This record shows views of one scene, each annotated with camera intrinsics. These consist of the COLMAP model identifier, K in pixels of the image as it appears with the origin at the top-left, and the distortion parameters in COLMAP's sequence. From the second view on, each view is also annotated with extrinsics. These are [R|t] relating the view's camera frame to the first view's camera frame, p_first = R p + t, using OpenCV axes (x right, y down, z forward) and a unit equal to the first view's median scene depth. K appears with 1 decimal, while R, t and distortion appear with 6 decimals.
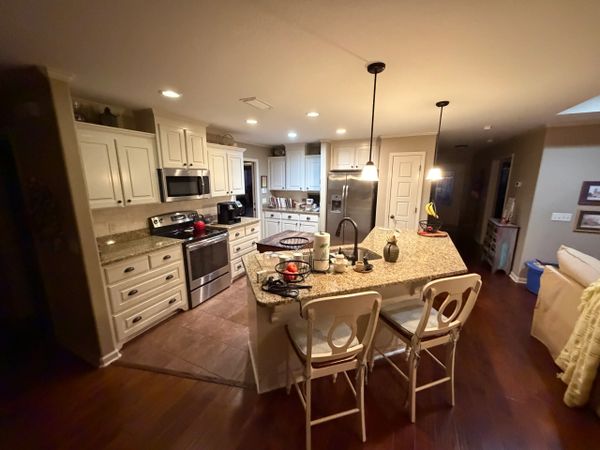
lens RADIAL K [[239.7, 0, 300.8], [0, 239.7, 223.2], [0, 0, 1]] dist [-0.001995, -0.000073]
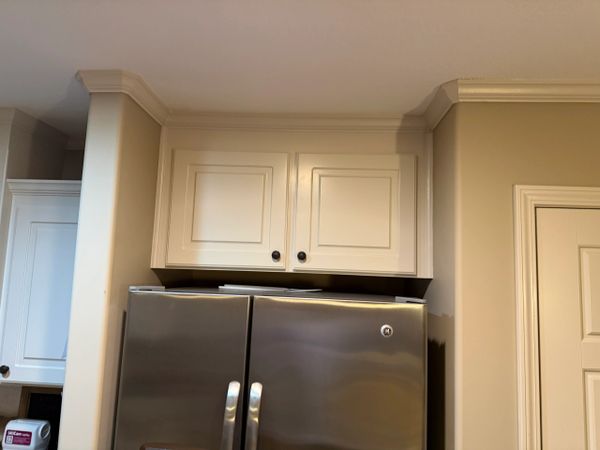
lens RADIAL K [[429.6, 0, 298.1], [0, 429.6, 222.1], [0, 0, 1]] dist [-0.020229, 0.008450]
pose [[0.924911, 0.071744, 0.373354, 0.095652], [0.040211, 0.958065, -0.283715, -0.146600], [-0.378052, 0.277424, 0.883240, 0.617566]]
